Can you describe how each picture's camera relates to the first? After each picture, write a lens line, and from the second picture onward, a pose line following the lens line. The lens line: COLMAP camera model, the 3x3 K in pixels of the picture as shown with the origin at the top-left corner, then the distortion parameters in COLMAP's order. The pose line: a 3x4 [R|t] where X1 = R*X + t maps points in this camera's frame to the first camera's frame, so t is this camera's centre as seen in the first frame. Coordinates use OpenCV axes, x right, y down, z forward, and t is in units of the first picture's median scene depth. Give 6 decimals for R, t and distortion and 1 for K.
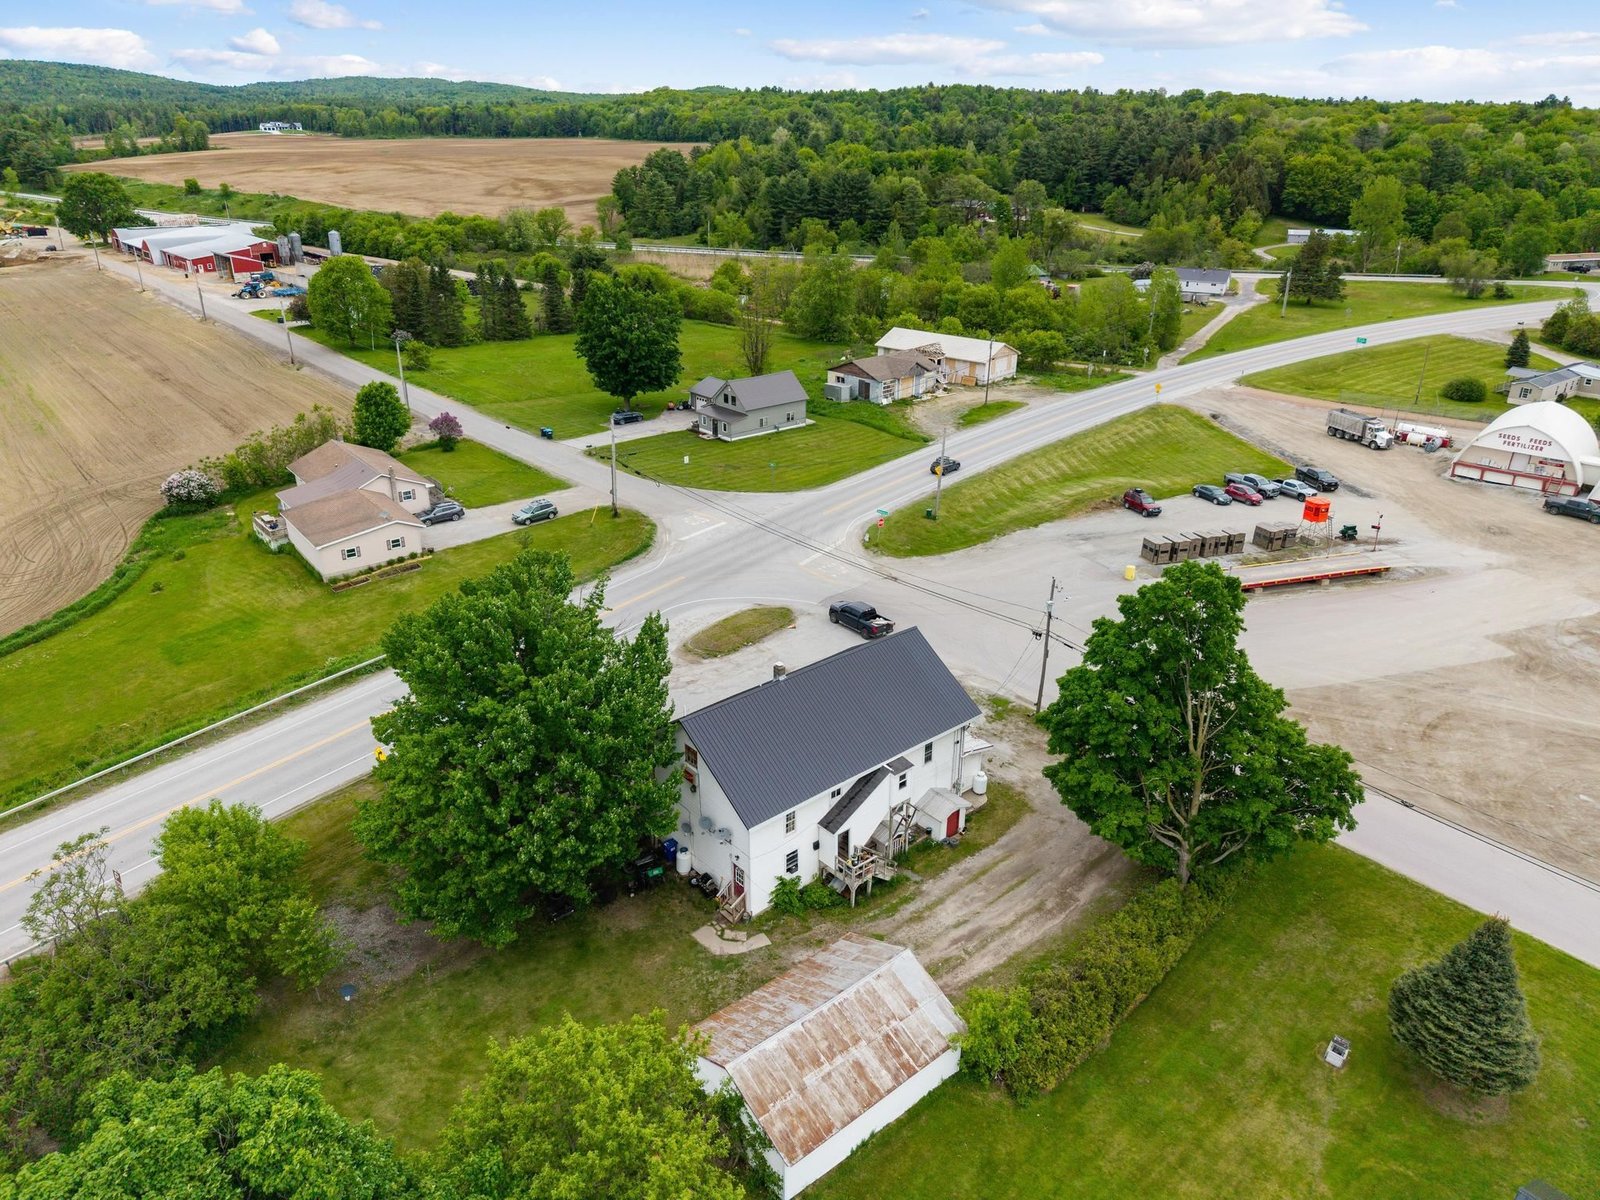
lens RADIAL K [[1069.9, 0, 796.6], [0, 1069.9, 596.3], [0, 0, 1]] dist [0.027826, -0.027945]
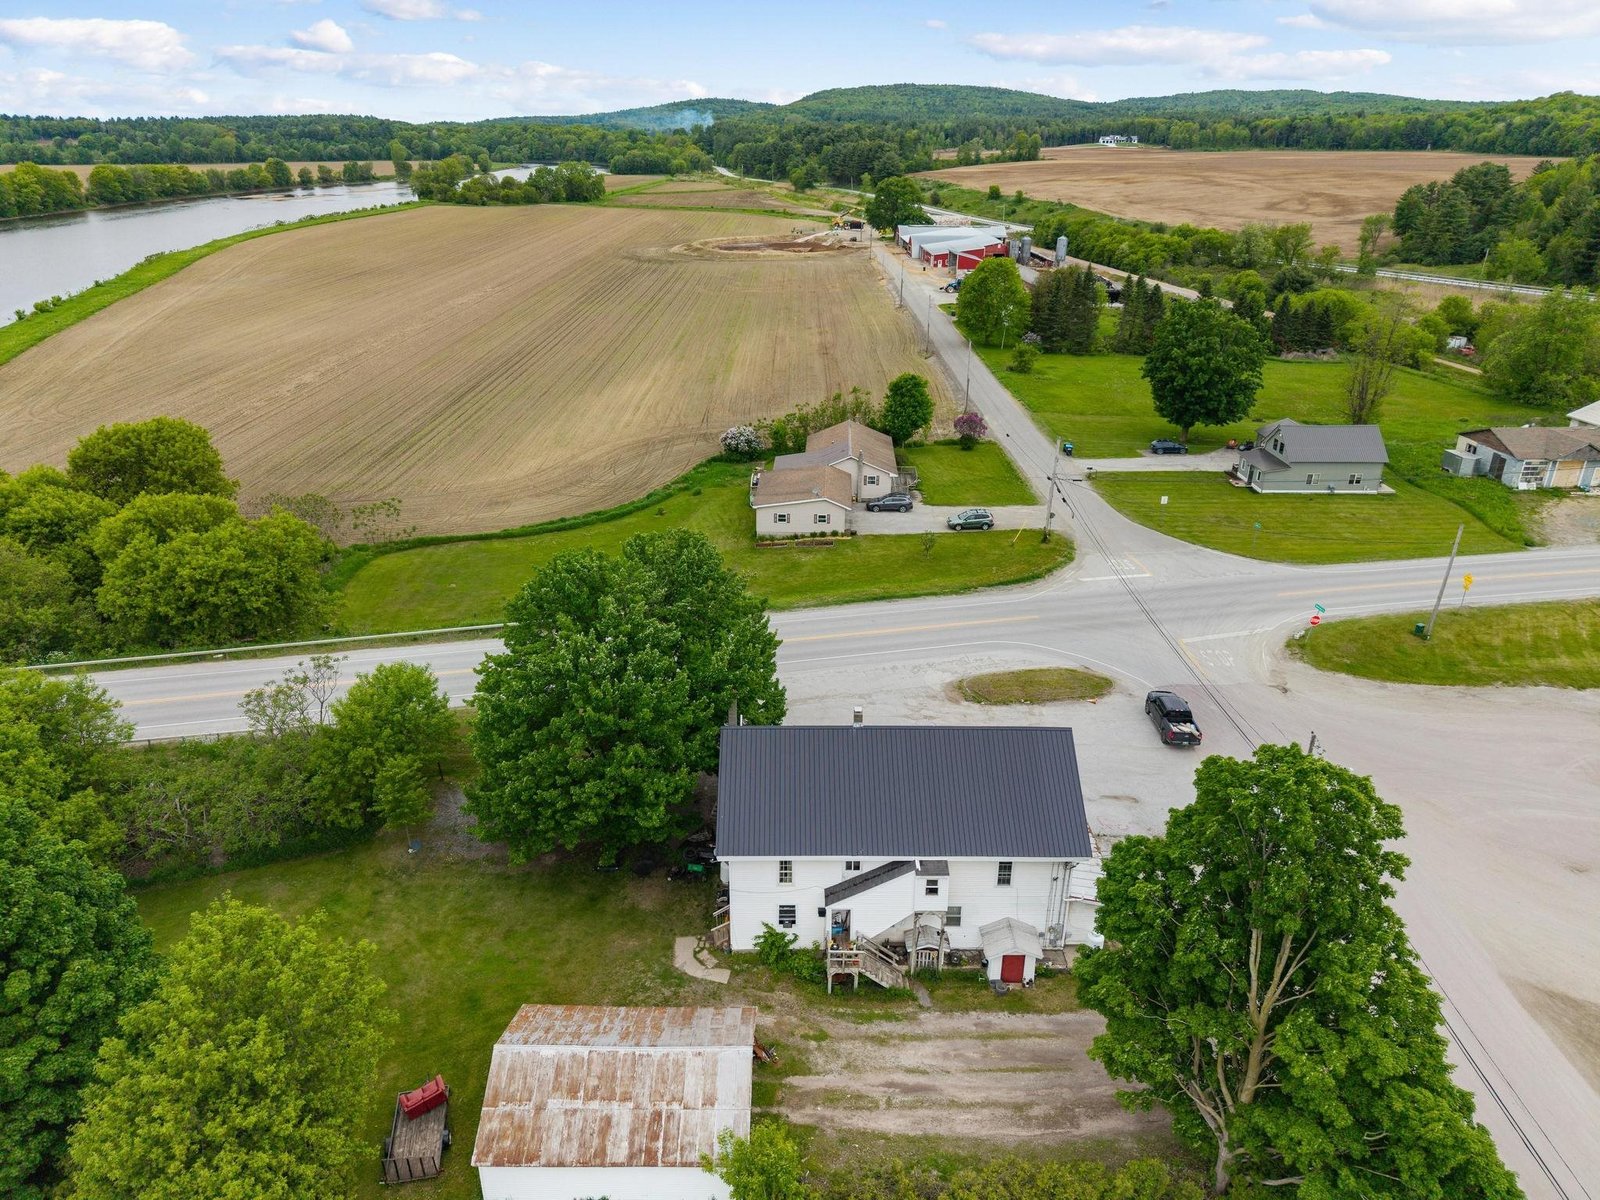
lens RADIAL K [[1075.5, 0, 798.4], [0, 1075.5, 583.5], [0, 0, 1]] dist [0.027770, -0.023811]
pose [[0.762870, 0.246806, -0.597592, 0.174358], [-0.260031, 0.963348, 0.065916, -0.032584], [0.591958, 0.105107, 0.799086, 0.083211]]
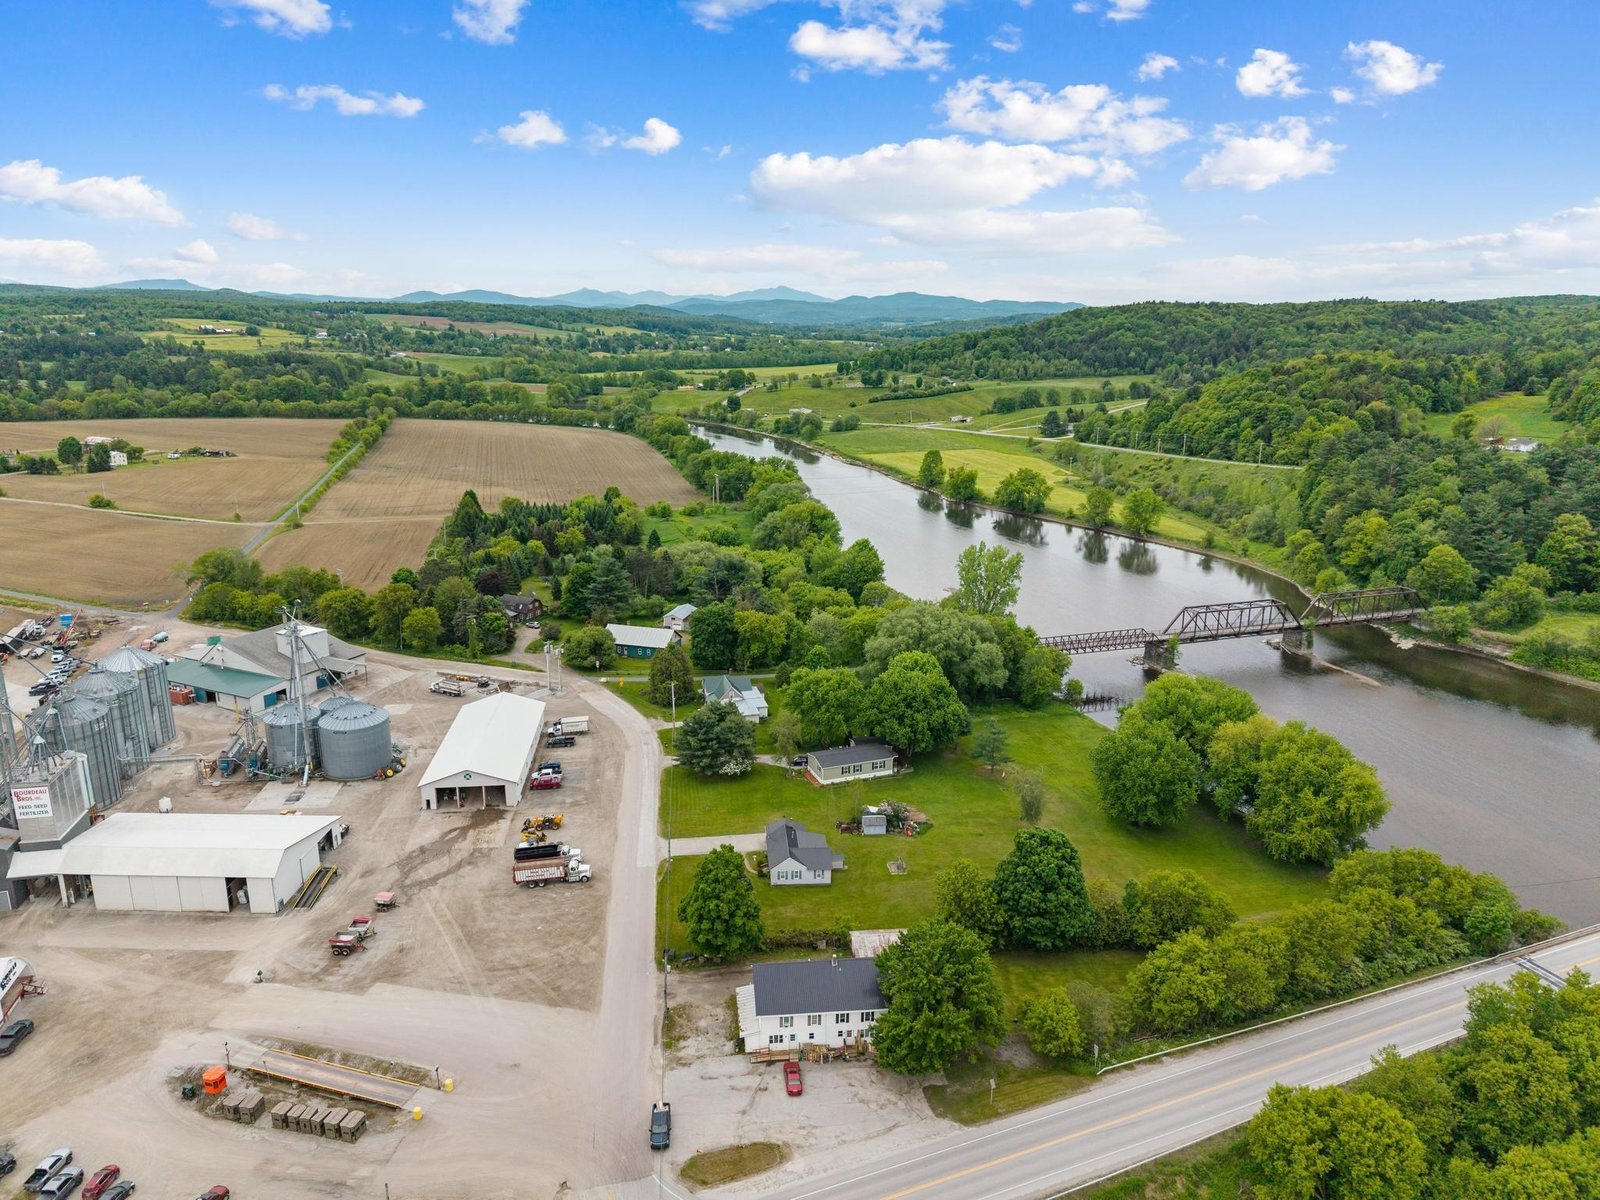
lens RADIAL K [[1069.9, 0, 796.6], [0, 1069.9, 596.3], [0, 0, 1]] dist [0.027826, -0.027945]
pose [[-0.826491, -0.154919, 0.541214, -0.414452], [0.215299, 0.801316, 0.558156, -0.715554], [-0.520153, 0.577834, -0.628927, 0.775684]]
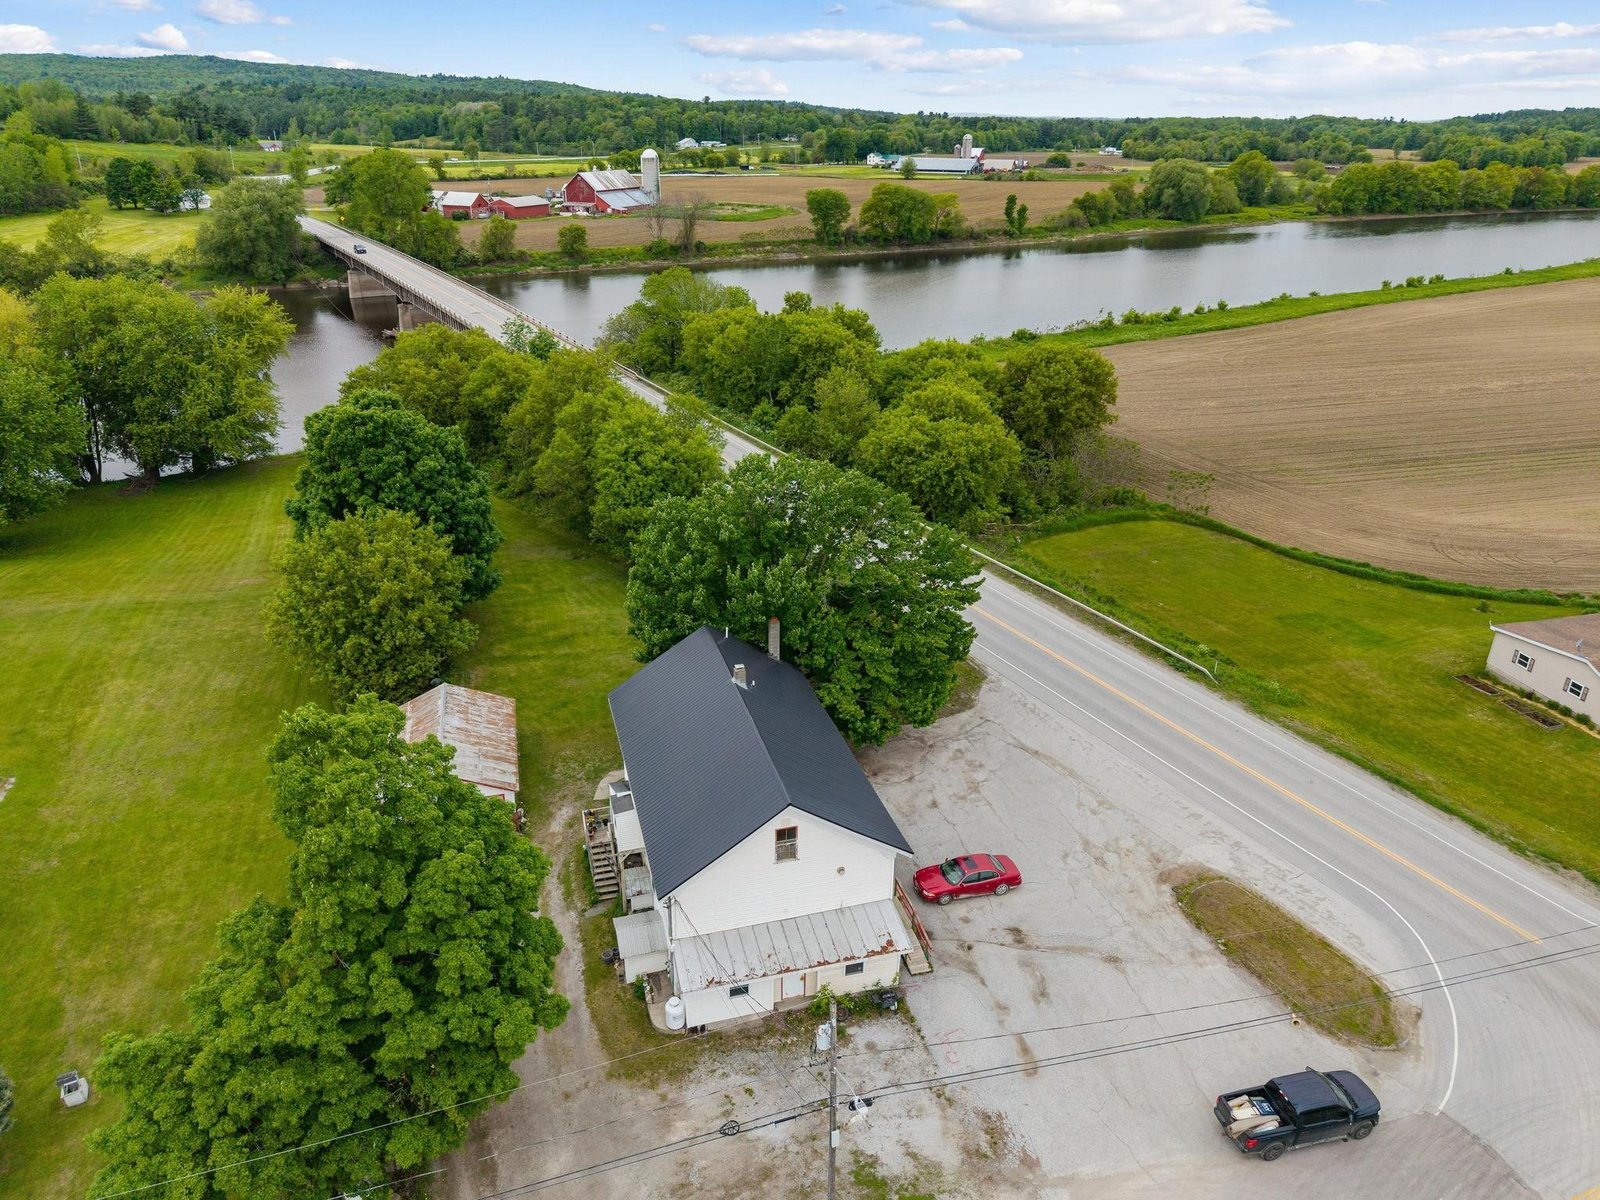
lens RADIAL K [[1069.9, 0, 796.6], [0, 1069.9, 596.3], [0, 0, 1]] dist [0.027826, -0.027945]
pose [[-0.419128, 0.362334, -0.832493, 0.256387], [-0.375032, 0.765947, 0.522185, -0.174188], [0.826851, 0.531074, -0.185143, 0.438066]]
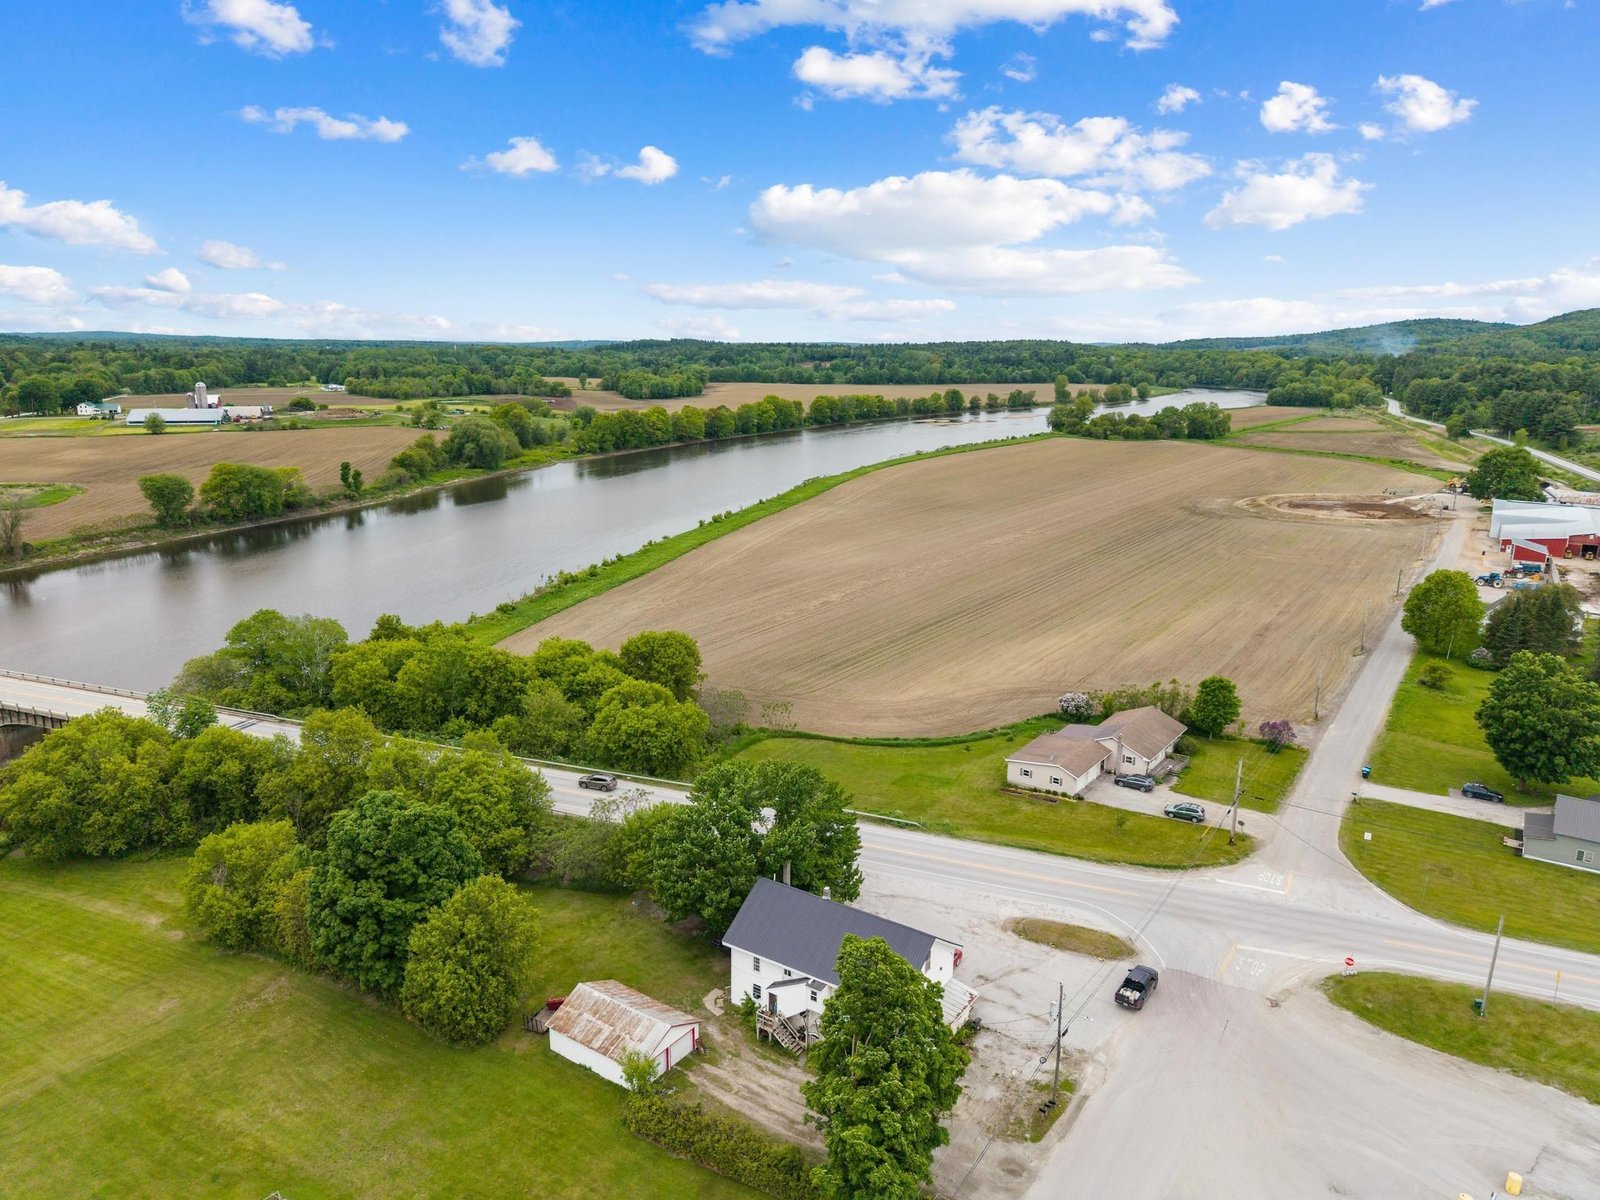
lens RADIAL K [[1086.4, 0, 796.5], [0, 1086.4, 597.9], [0, 0, 1]] dist [0.032138, -0.034490]
pose [[0.266695, 0.217904, -0.938825, 0.515177], [-0.395717, 0.912968, 0.099490, -0.174487], [0.878796, 0.344975, 0.329712, 0.106550]]
